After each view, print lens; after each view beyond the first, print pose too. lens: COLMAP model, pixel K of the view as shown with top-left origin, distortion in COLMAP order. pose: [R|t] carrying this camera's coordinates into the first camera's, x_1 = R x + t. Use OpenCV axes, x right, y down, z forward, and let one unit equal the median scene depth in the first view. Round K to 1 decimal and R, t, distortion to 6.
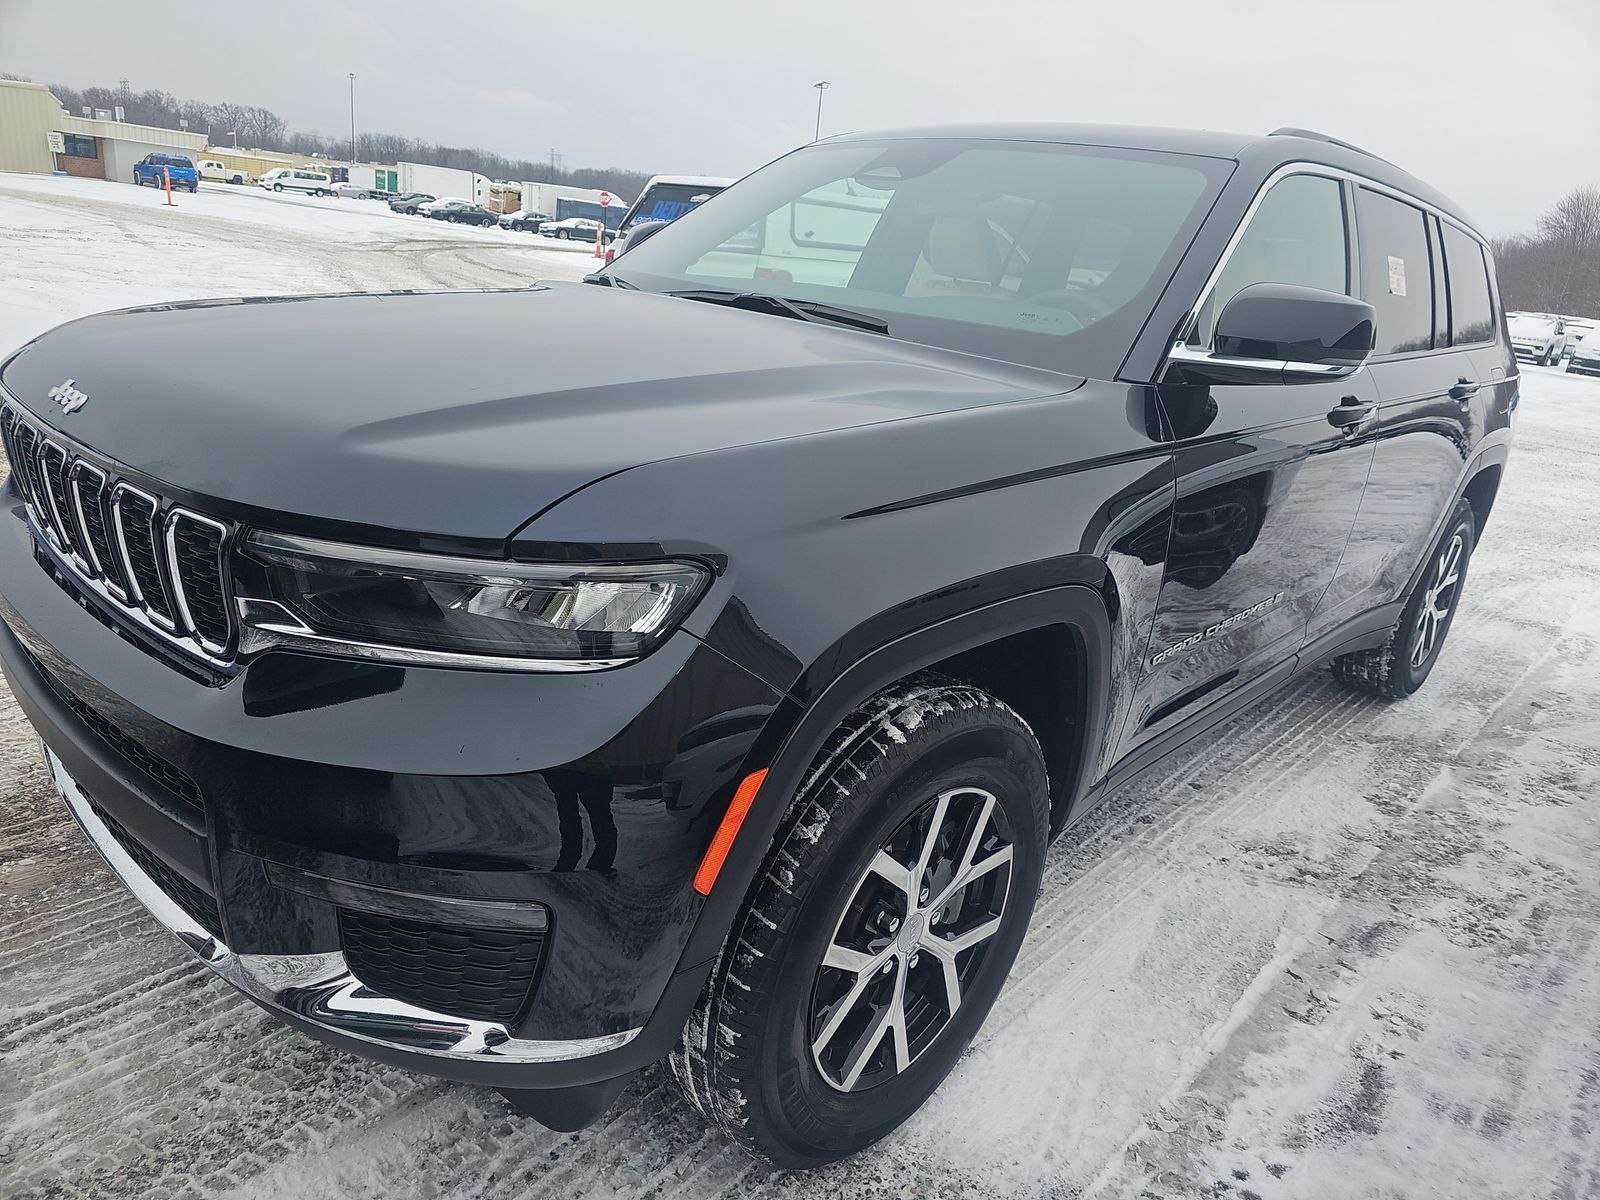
lens RADIAL K [[1052.7, 0, 818.2], [0, 1052.7, 600.5], [0, 0, 1]] dist [0.004395, 0.002389]
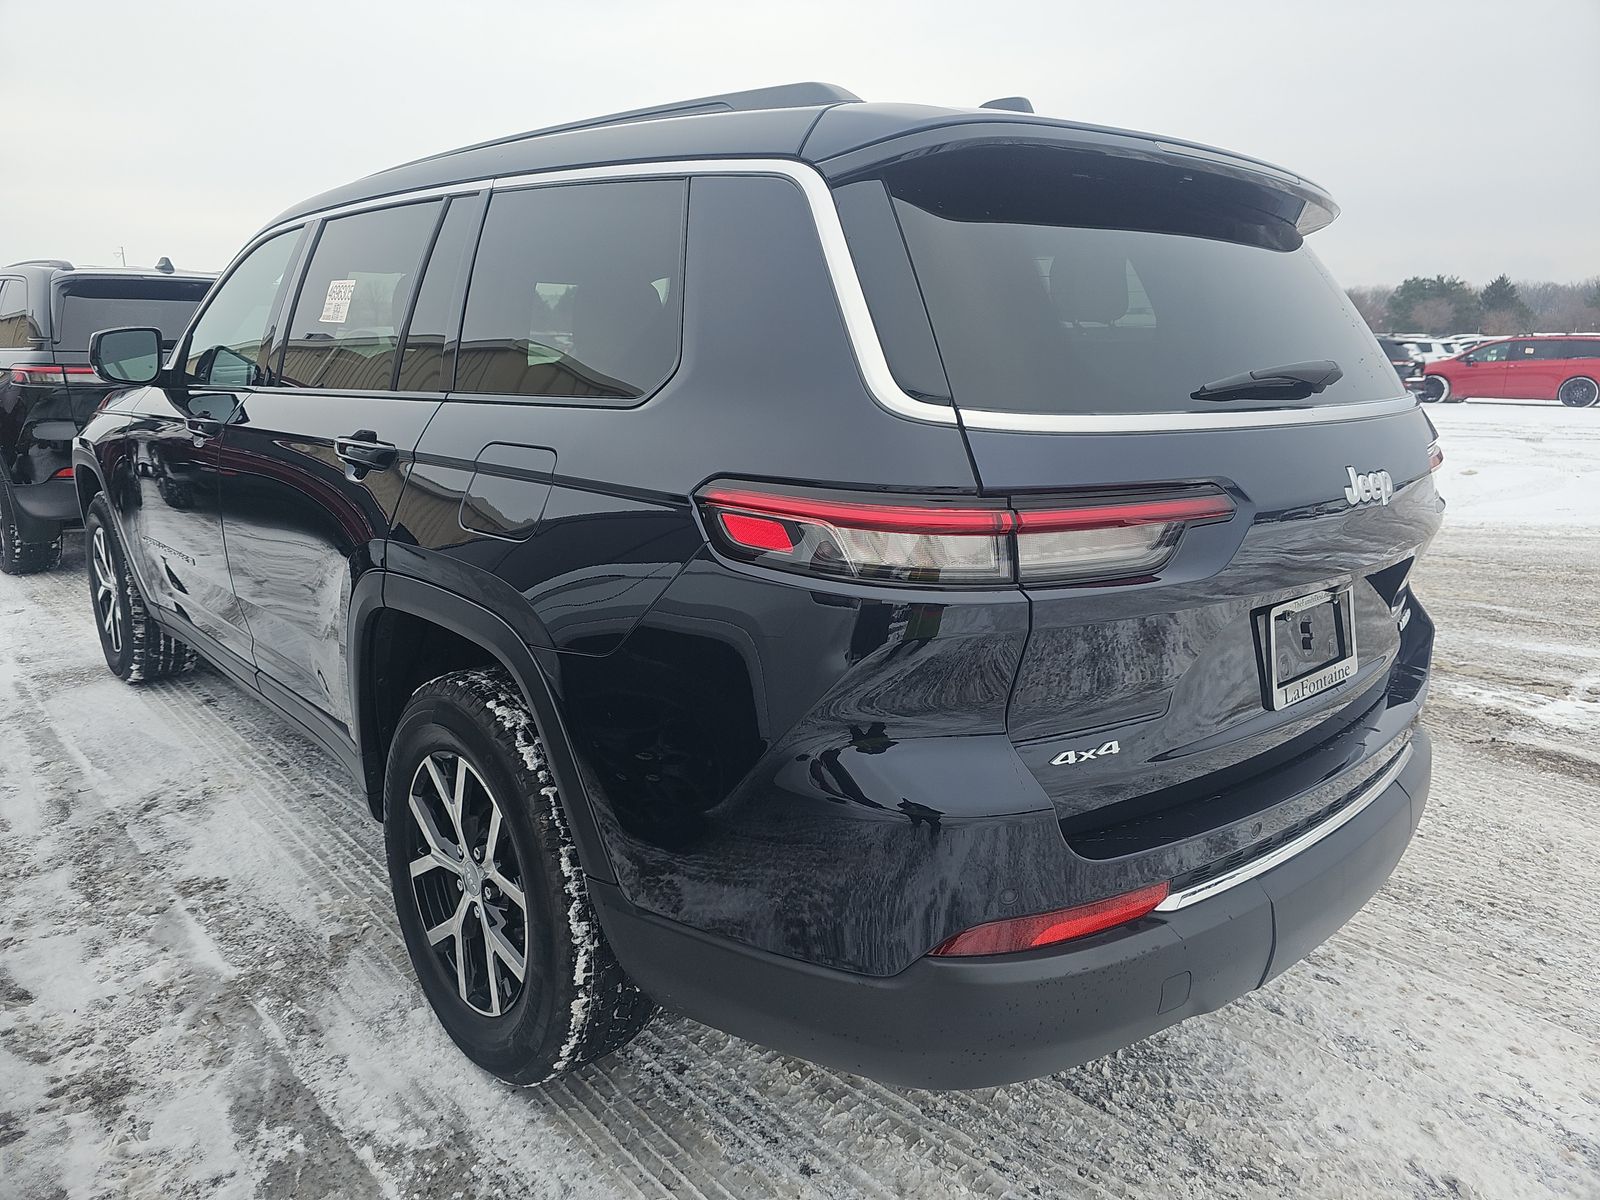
lens RADIAL K [[1052.7, 0, 818.2], [0, 1052.7, 600.5], [0, 0, 1]] dist [0.004395, 0.002389]
pose [[-0.068197, 0.133030, -0.988763, 1.457501], [-0.331380, 0.931782, 0.148219, -0.361461], [0.941029, 0.337764, -0.019462, 1.539363]]
